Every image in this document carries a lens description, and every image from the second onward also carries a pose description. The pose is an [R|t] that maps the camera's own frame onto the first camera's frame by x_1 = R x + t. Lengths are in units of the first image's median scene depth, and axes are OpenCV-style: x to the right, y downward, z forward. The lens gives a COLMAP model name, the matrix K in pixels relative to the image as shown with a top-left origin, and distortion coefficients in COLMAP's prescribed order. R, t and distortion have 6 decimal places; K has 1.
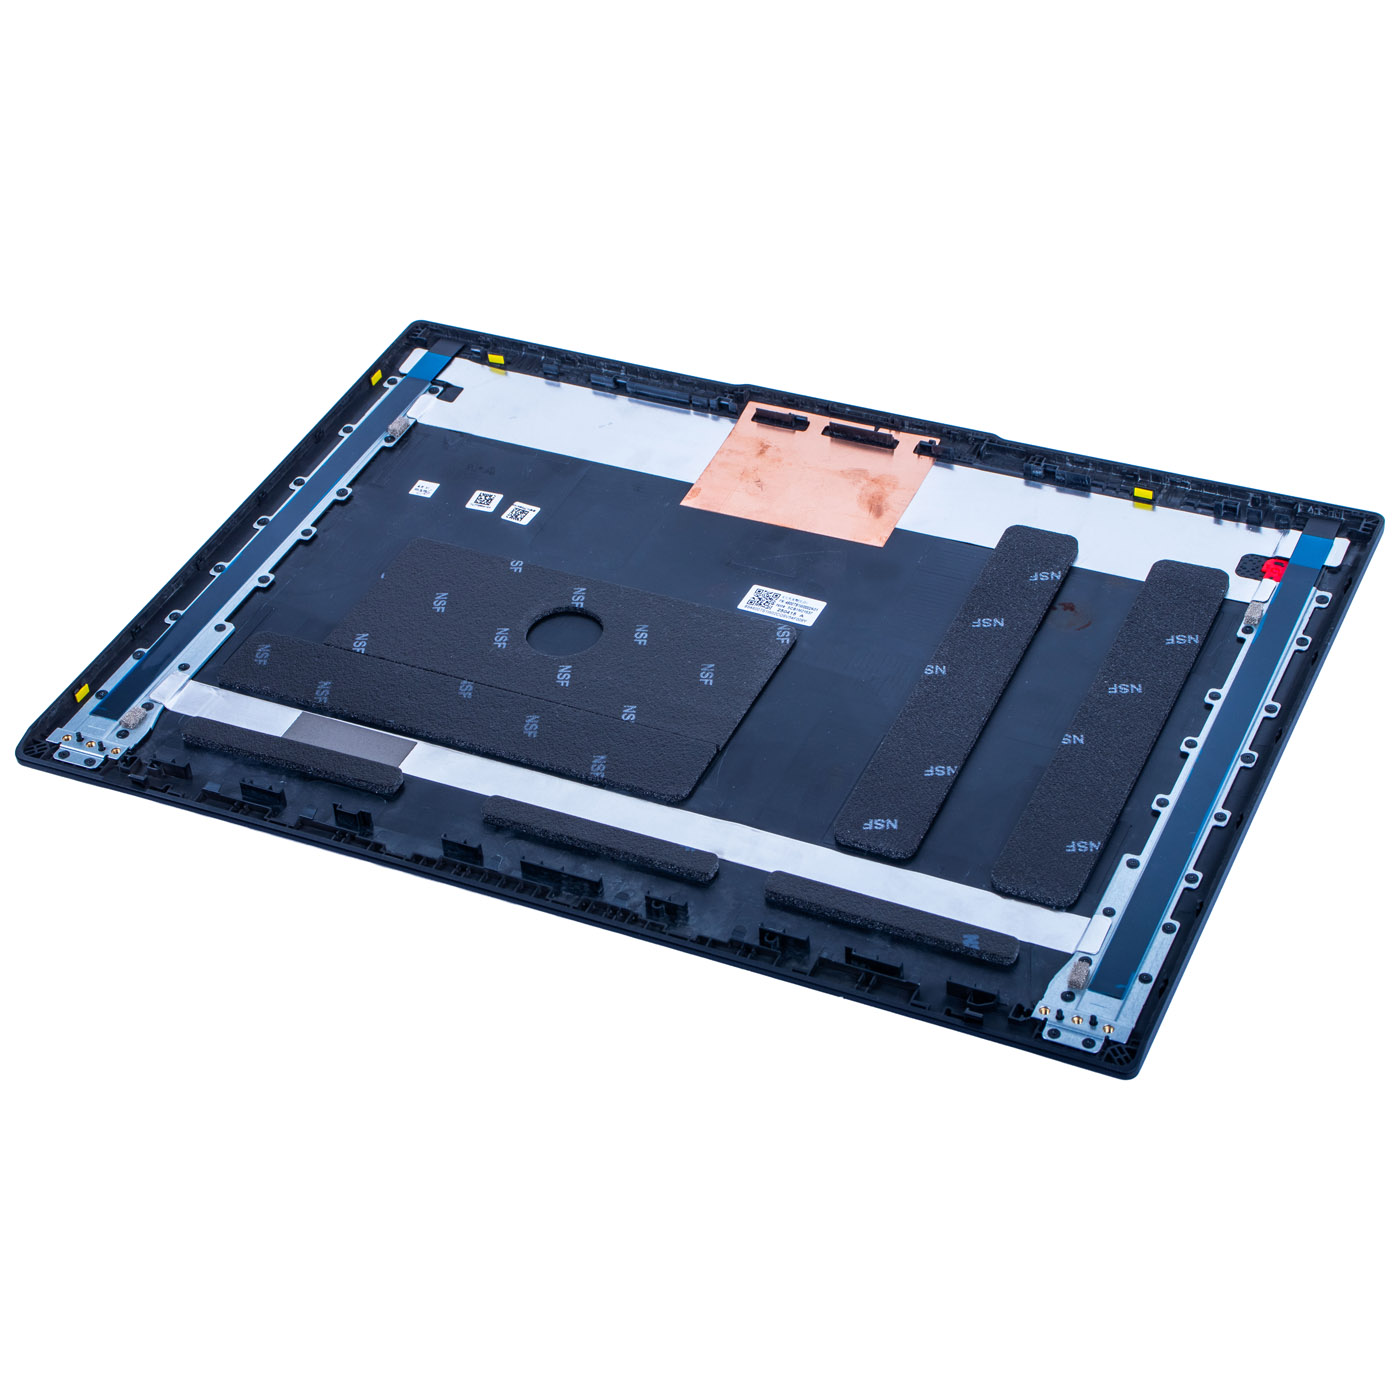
lens RADIAL K [[3049.2, 0, 699.1], [0, 3049.2, 521.7], [0, 0, 1]] dist [0.052232, 0.303525]
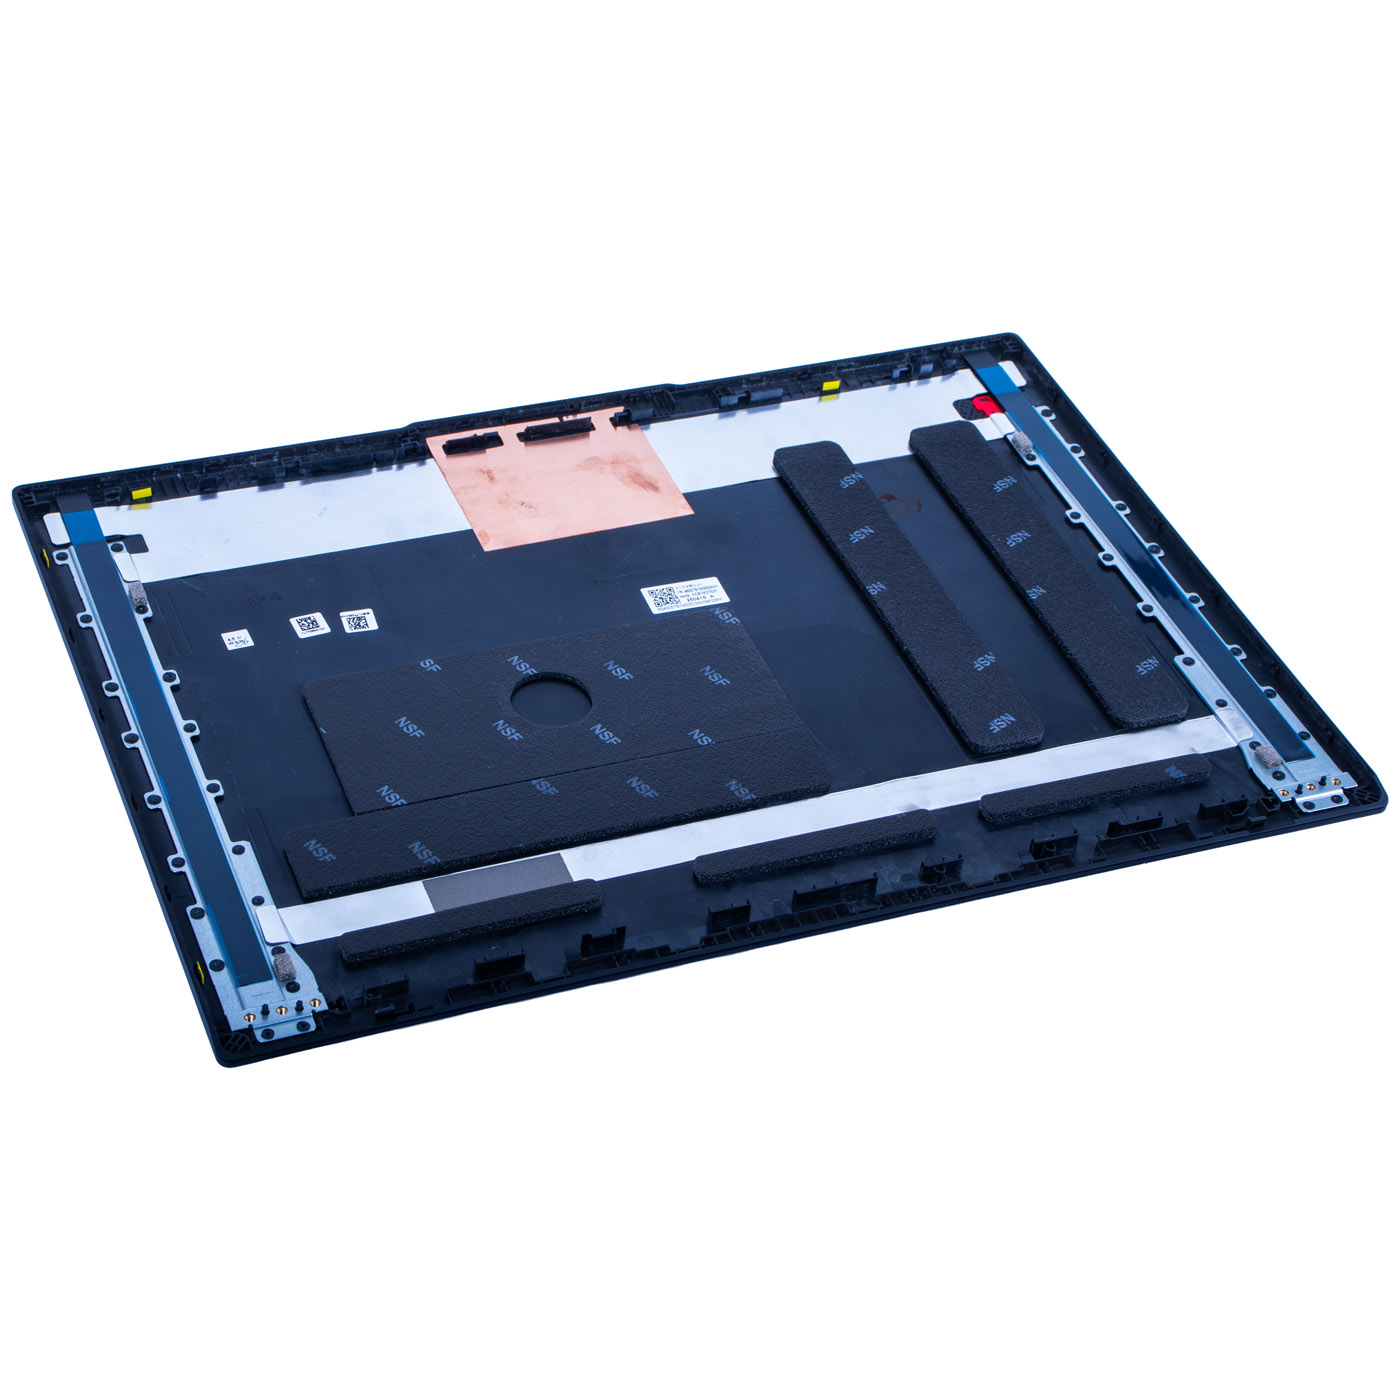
lens RADIAL K [[3032.7, 0, 700.0], [0, 3032.7, 700.0], [0, 0, 1]] dist [0.034978, 0.142744]
pose [[0.672284, -0.374262, 0.638719, -0.605715], [0.324494, 0.924469, 0.200153, -0.135564], [-0.665385, 0.072701, 0.742951, 0.261627]]
